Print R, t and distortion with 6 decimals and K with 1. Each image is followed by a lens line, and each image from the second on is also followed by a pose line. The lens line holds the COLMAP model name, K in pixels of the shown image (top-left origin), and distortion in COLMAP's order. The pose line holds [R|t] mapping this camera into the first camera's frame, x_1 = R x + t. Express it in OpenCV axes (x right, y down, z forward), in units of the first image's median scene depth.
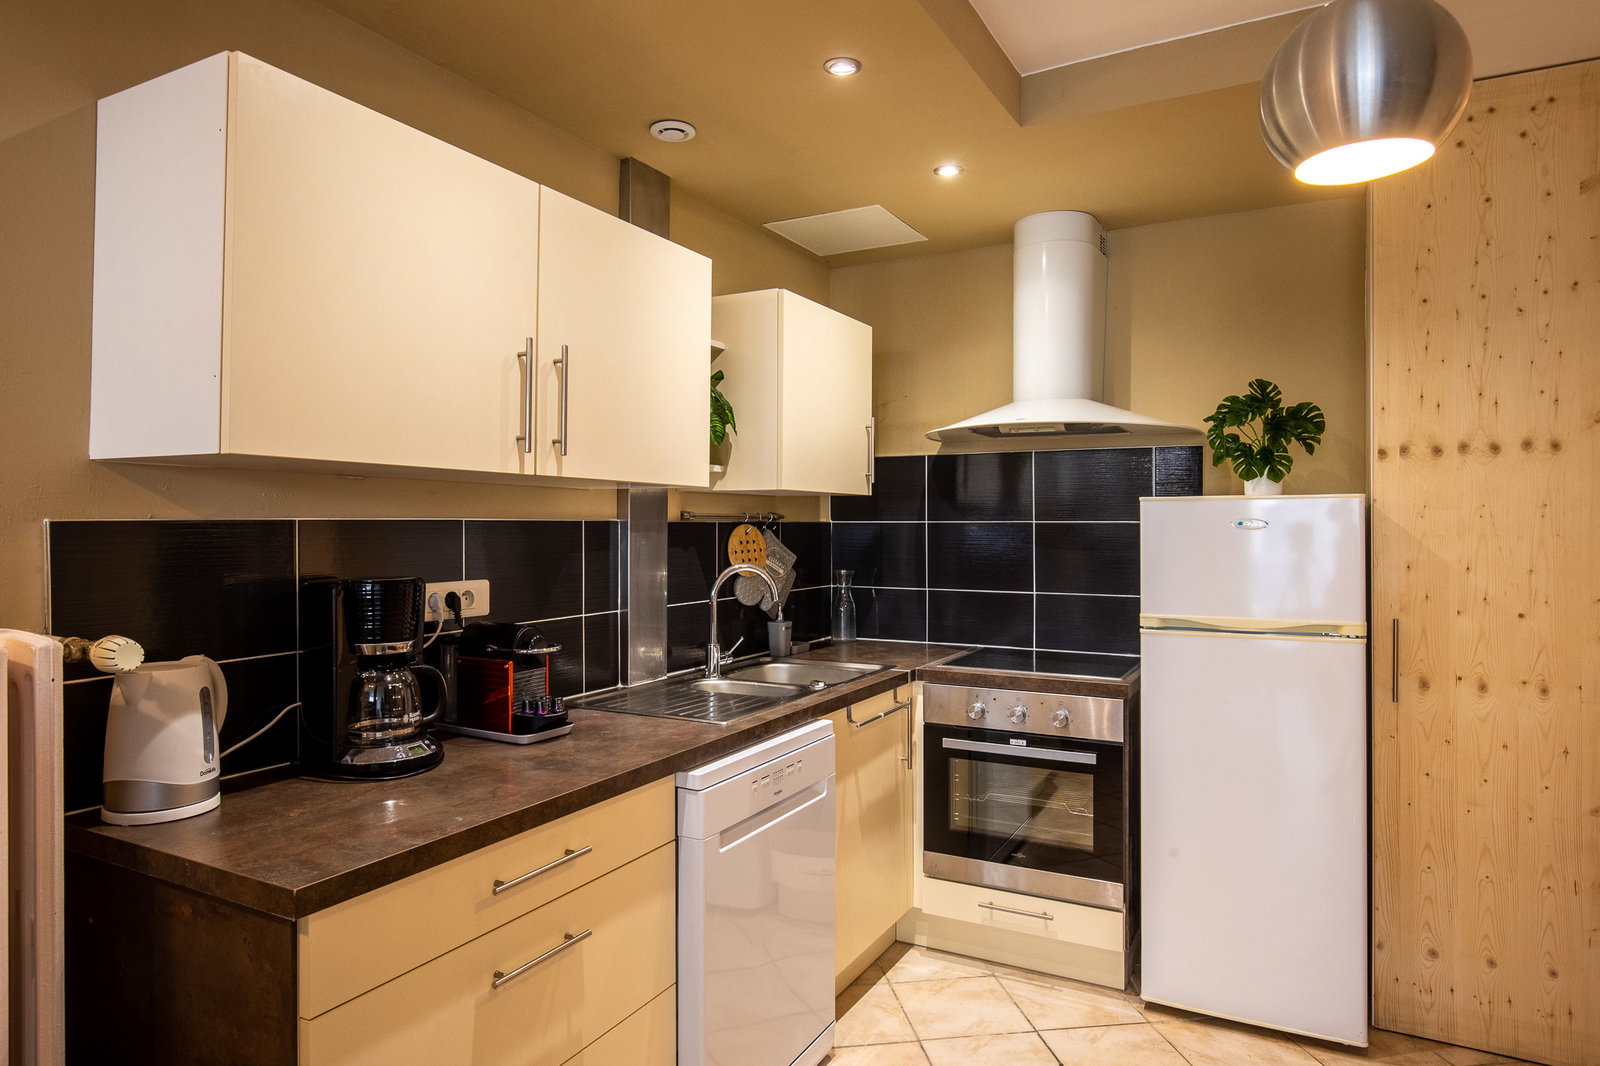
lens RADIAL K [[951.0, 0, 799.8], [0, 951.0, 512.7], [0, 0, 1]] dist [-0.003156, 0.001780]
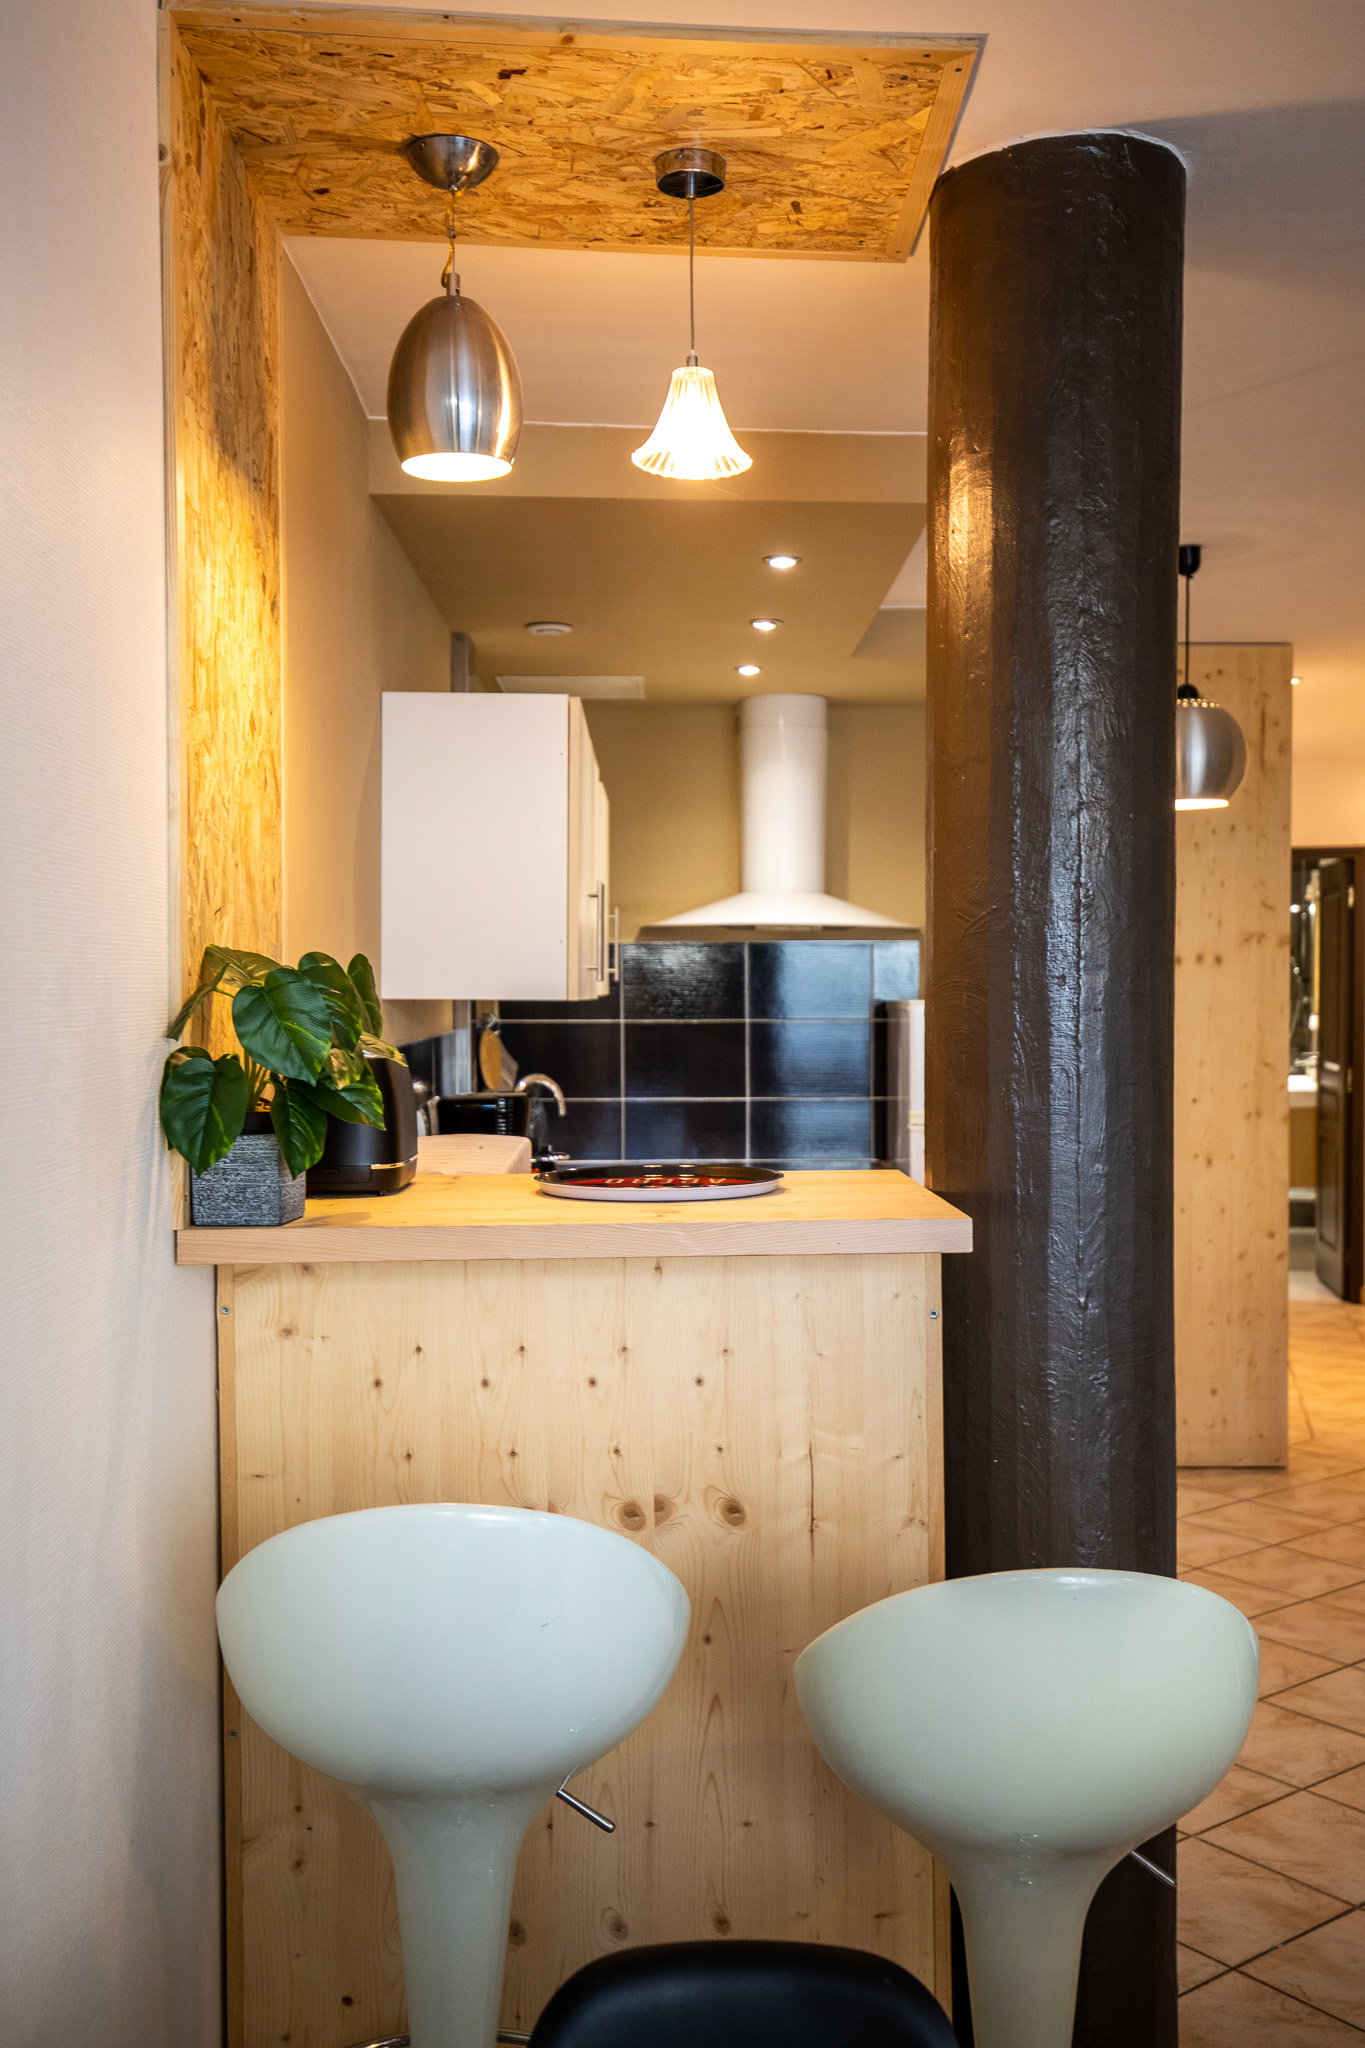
lens RADIAL K [[1911.3, 0, 684.1], [0, 1911.3, 1028.8], [0, 0, 1]] dist [0.057850, 0.003207]
pose [[0.868986, -0.015097, 0.494606, -1.007334], [-0.002154, 0.999410, 0.034289, -0.064637], [-0.494832, -0.030862, 0.868441, -0.791651]]
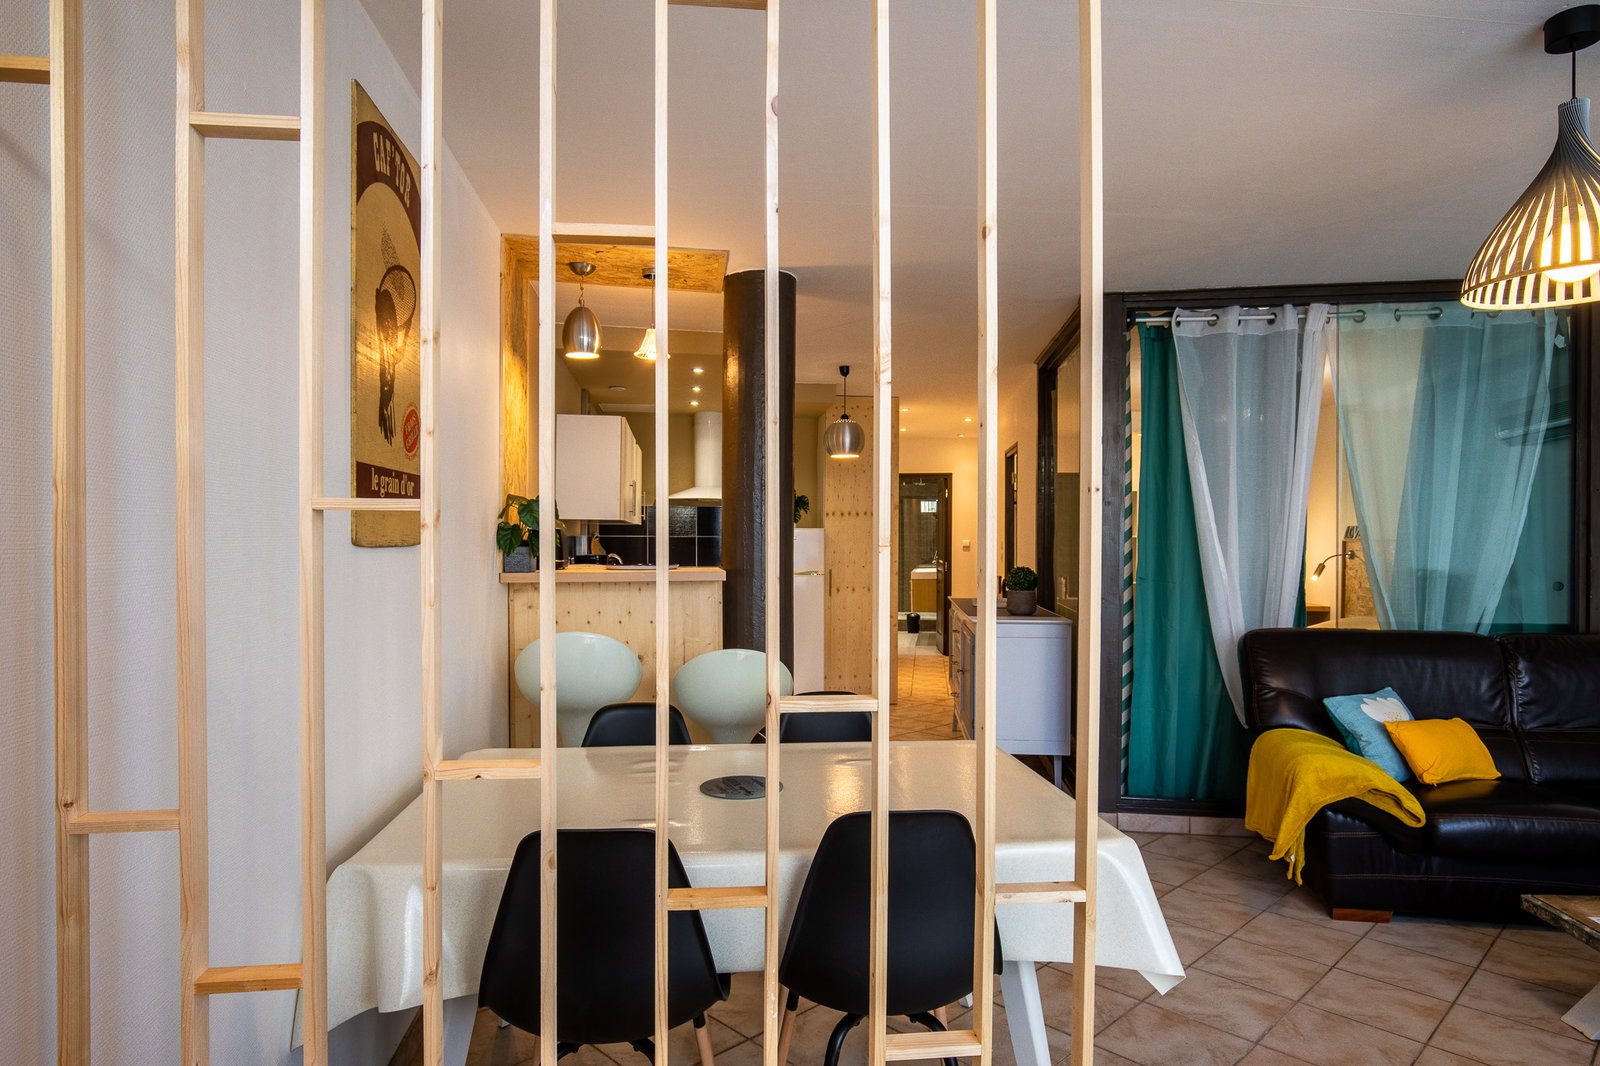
lens RADIAL K [[949.5, 0, 785.1], [0, 949.5, 543.1], [0, 0, 1]] dist [0.002363, 0.001043]
pose [[0.820966, 0.000092, 0.570977, -1.291429], [-0.010233, 0.999842, 0.014552, -0.015426], [-0.570886, -0.017790, 0.820837, -1.482177]]
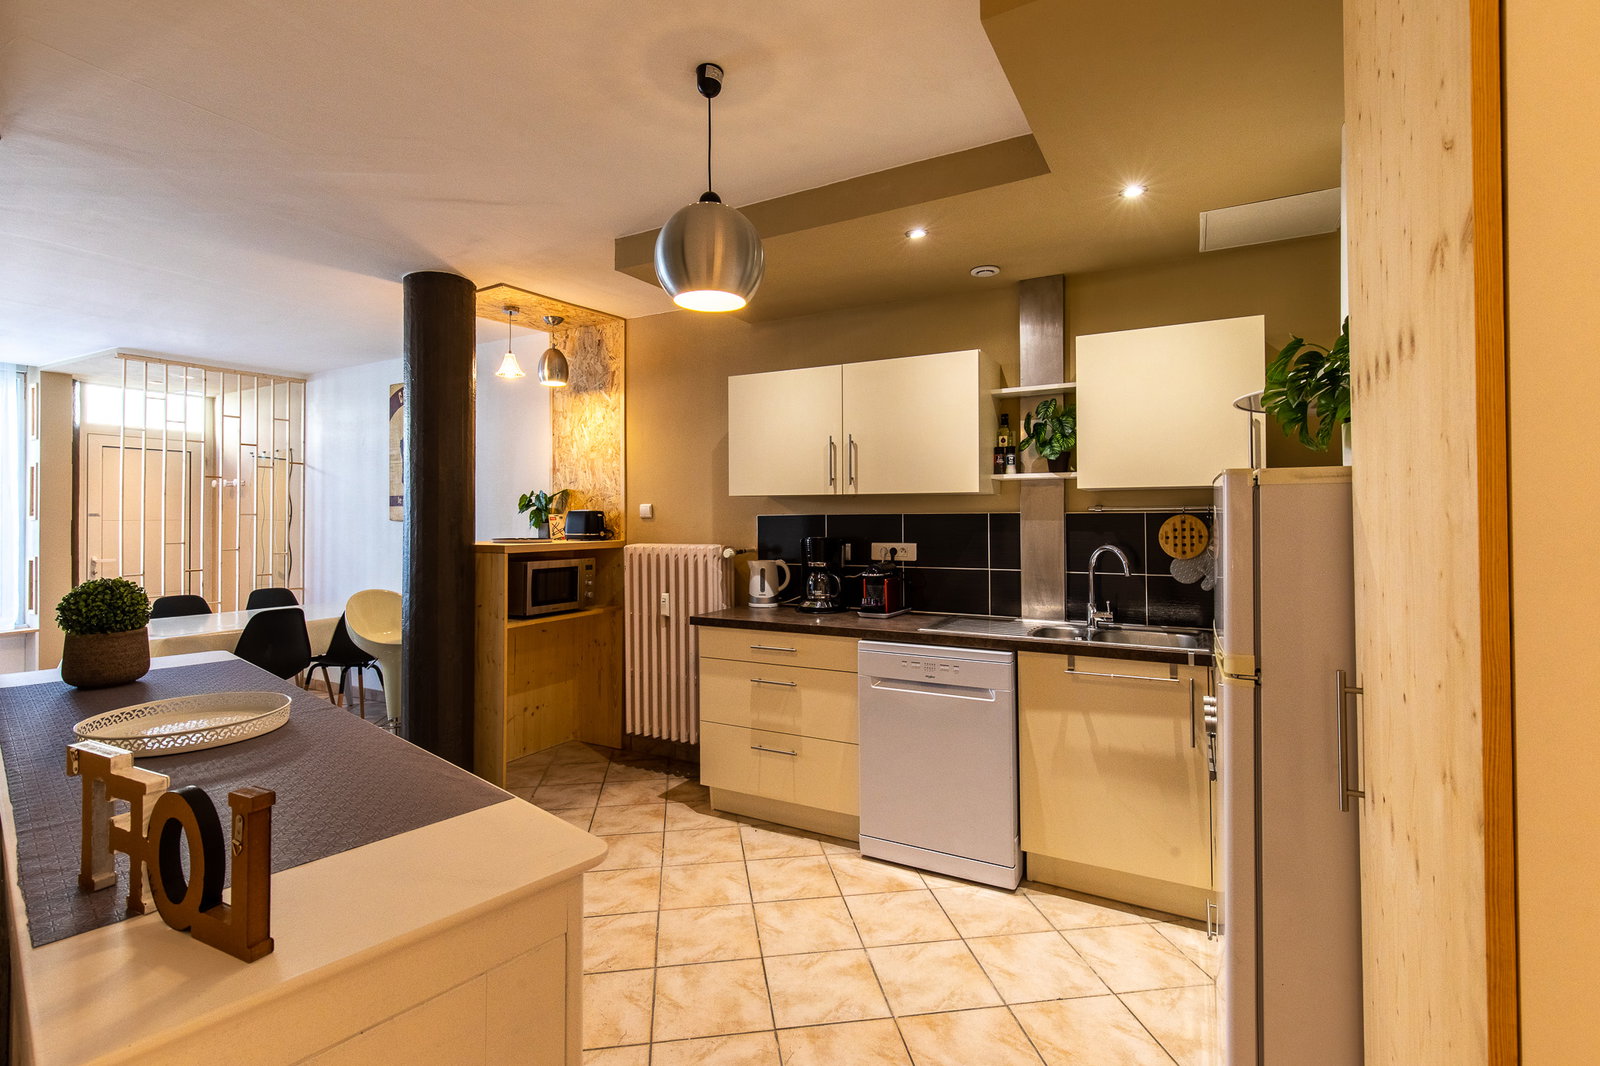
lens RADIAL K [[788.2, 0, 799.2], [0, 788.2, 507.4], [0, 0, 1]] dist [0.001406, 0.000080]
pose [[-0.033837, -0.012243, -0.999352, 1.180961], [0.017300, 0.999768, -0.012834, 0.010184], [0.999278, -0.017723, -0.033618, 0.710526]]
